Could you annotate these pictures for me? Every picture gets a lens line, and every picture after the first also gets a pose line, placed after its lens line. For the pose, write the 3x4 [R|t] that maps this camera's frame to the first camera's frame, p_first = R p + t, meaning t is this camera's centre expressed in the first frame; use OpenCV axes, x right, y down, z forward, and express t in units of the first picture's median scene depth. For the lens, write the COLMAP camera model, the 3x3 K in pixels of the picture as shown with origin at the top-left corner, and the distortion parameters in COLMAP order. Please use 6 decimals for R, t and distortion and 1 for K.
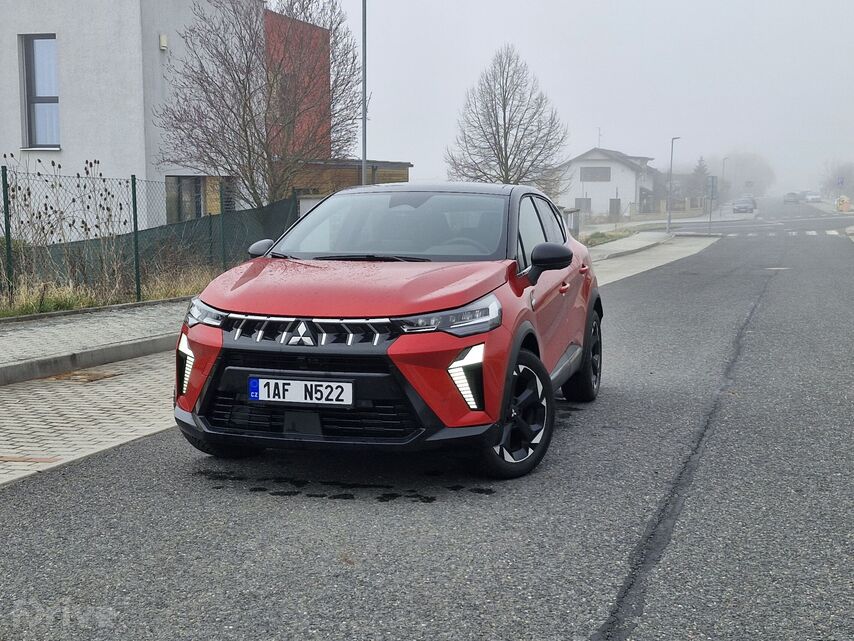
lens RADIAL K [[1167.4, 0, 427.0], [0, 1167.4, 320.5], [0, 0, 1]] dist [0.210280, -0.529777]
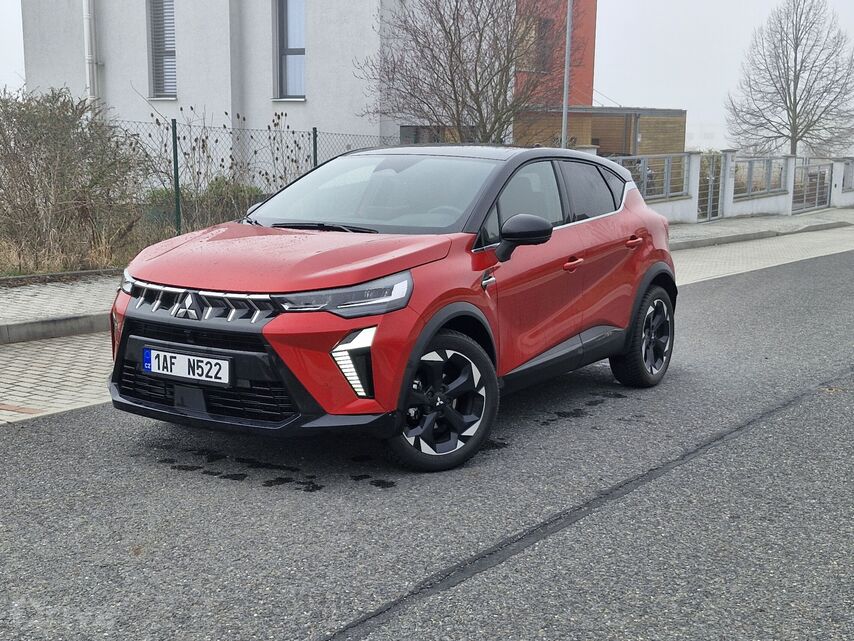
lens RADIAL K [[1167.4, 0, 427.0], [0, 1167.4, 320.5], [0, 0, 1]] dist [0.210280, -0.529777]
pose [[0.956397, 0.054481, -0.286945, 0.351375], [-0.041081, 0.997775, 0.052520, -0.035065], [0.289168, -0.038442, 0.956506, 0.129562]]
